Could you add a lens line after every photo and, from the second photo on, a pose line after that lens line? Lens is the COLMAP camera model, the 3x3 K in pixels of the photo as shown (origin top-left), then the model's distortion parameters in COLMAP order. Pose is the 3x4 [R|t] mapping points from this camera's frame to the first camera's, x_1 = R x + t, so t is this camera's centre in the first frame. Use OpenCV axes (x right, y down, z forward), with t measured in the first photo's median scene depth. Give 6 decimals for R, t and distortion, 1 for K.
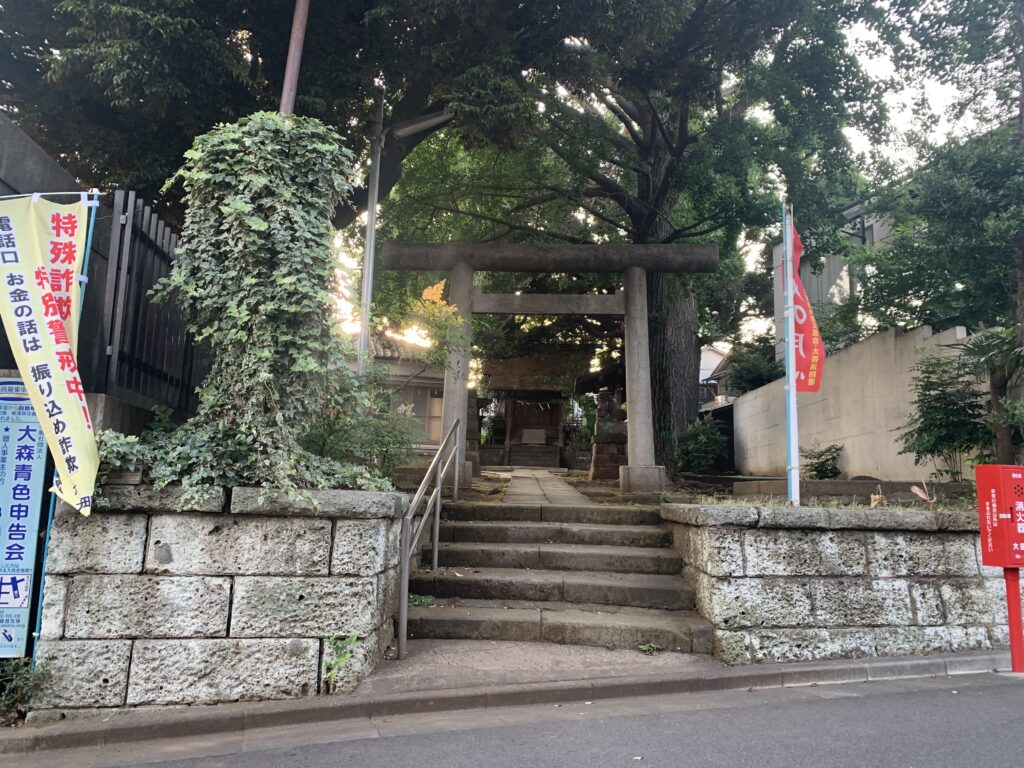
lens RADIAL K [[775.7, 0, 512.2], [0, 775.7, 383.9], [0, 0, 1]] dist [0.000088, 0.000000]
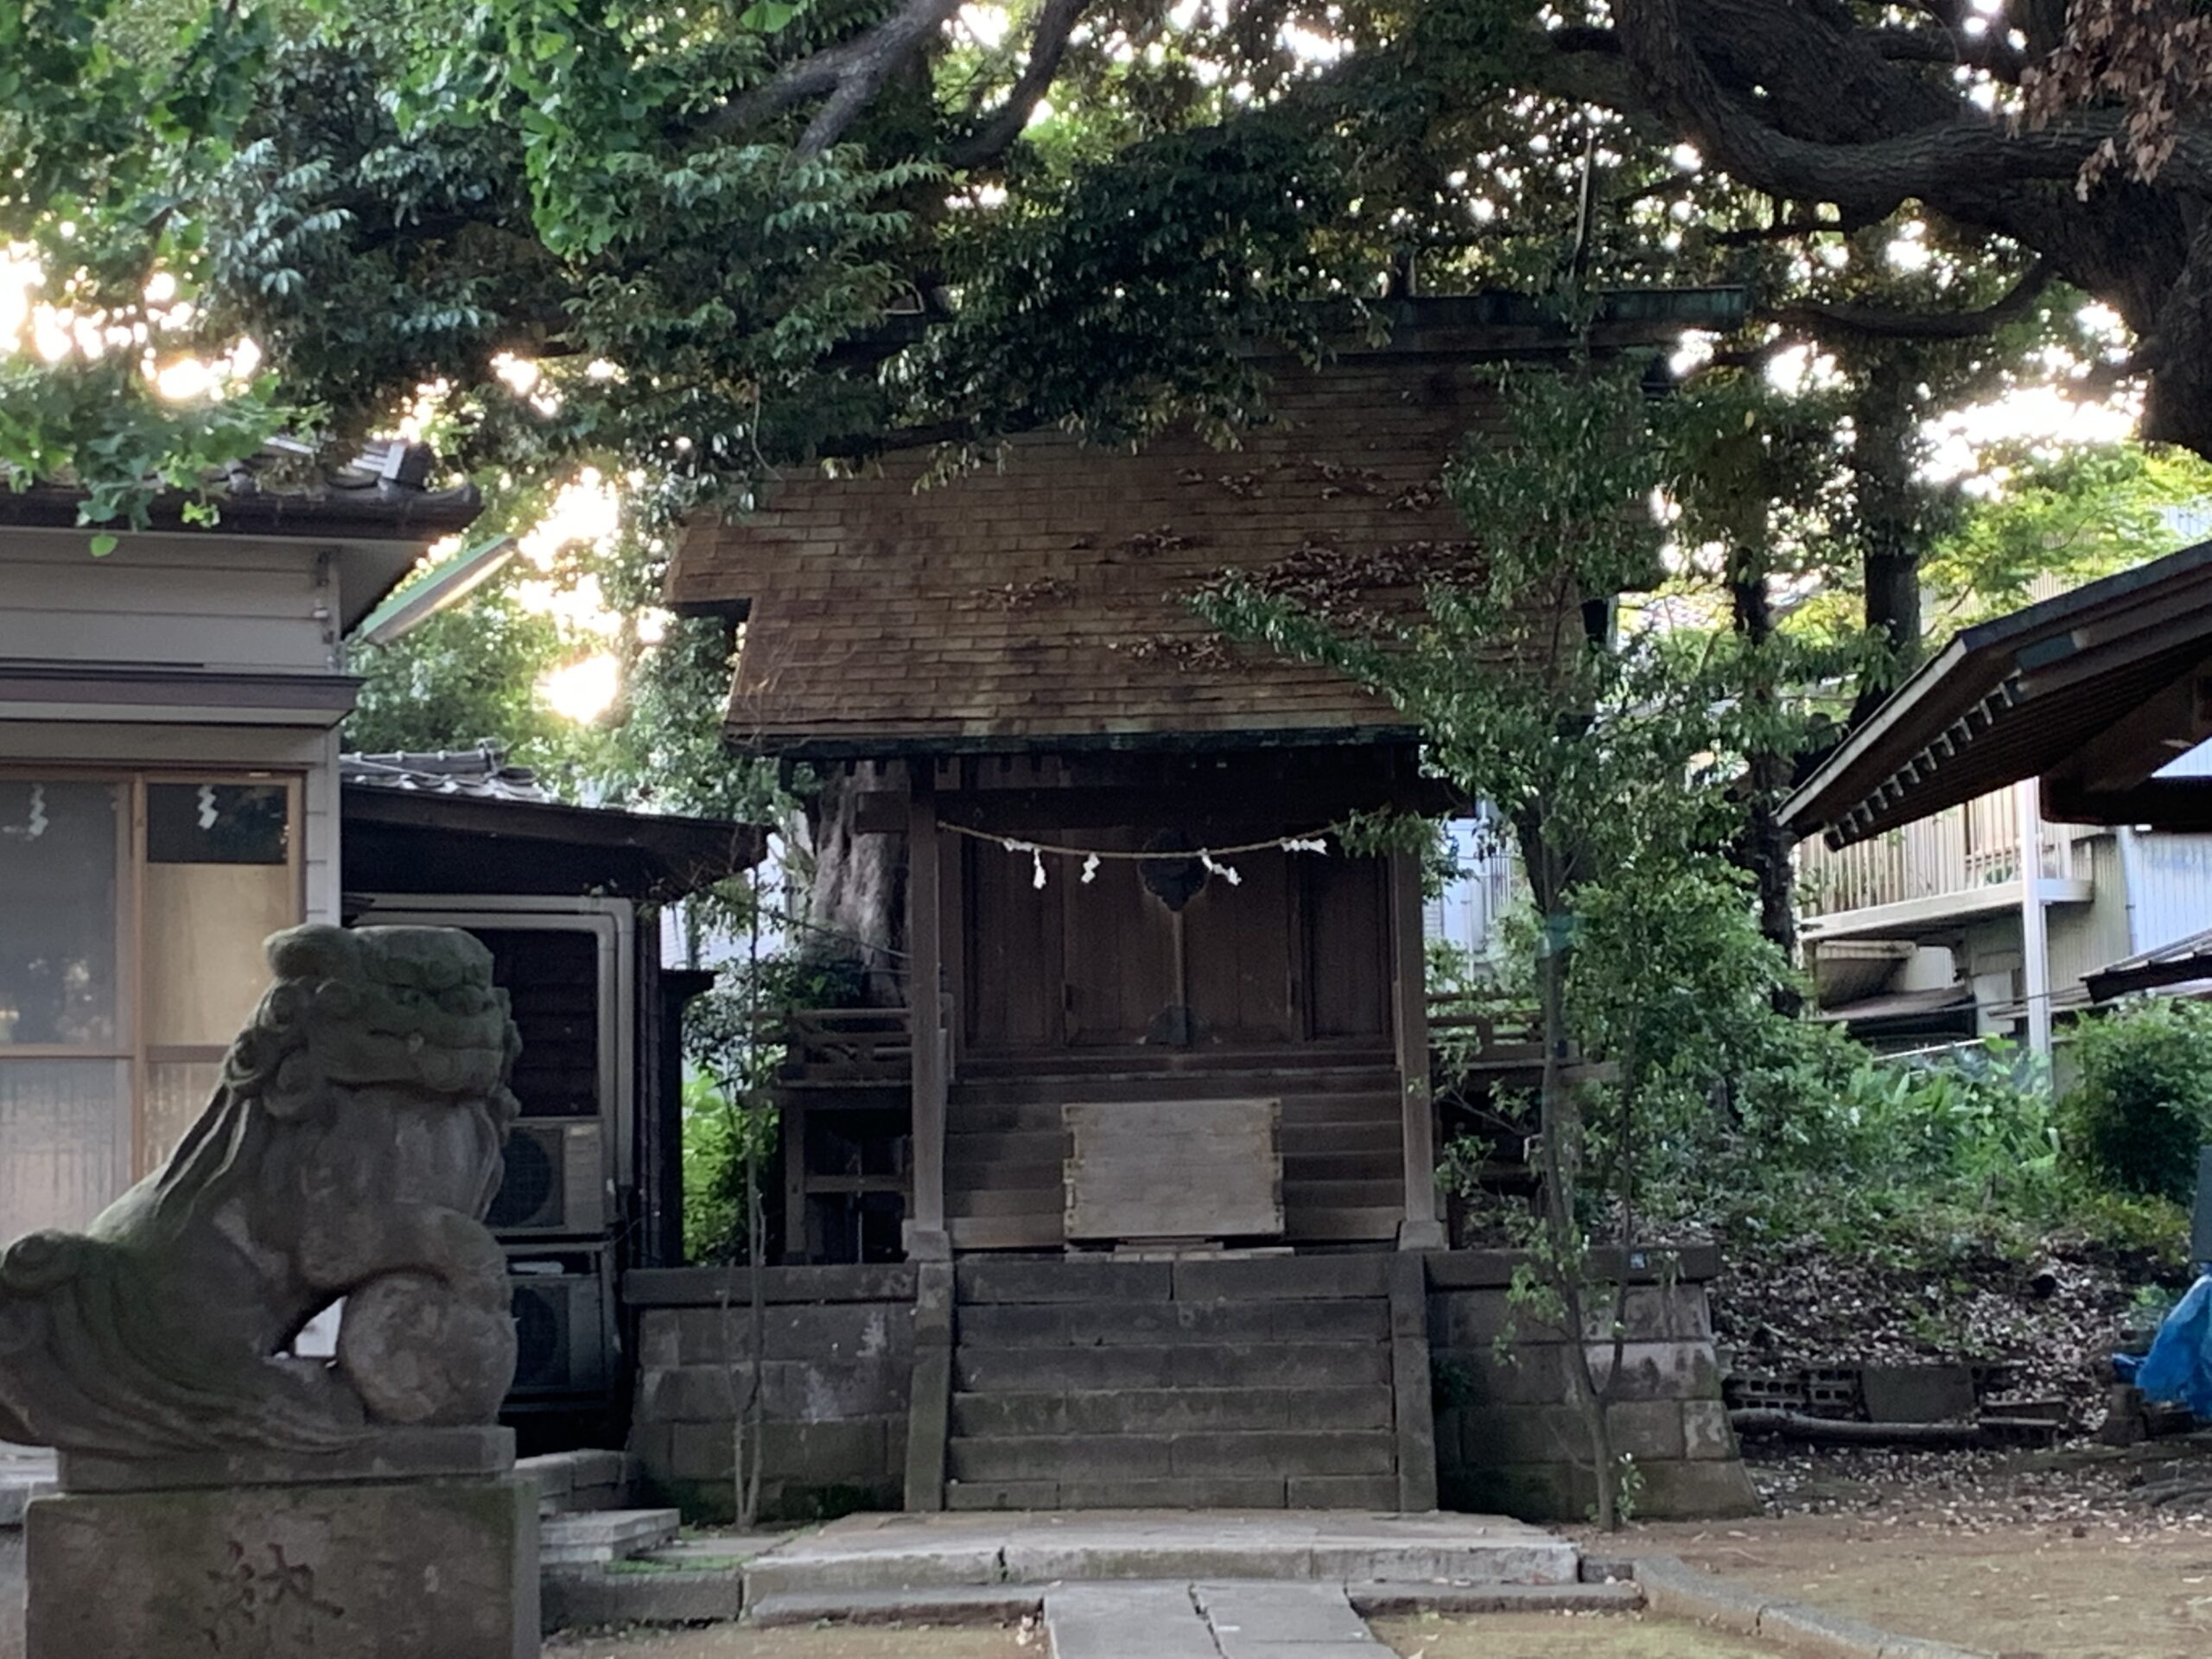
lens RADIAL K [[4957.5, 0, 1105.8], [0, 4957.5, 830.3], [0, 0, 1]] dist [-0.027296, 0.000000]
pose [[0.998175, -0.046798, 0.038164, -0.004422], [0.045332, 0.998233, 0.038416, -0.004809], [-0.039894, -0.036616, 0.998533, 0.287789]]
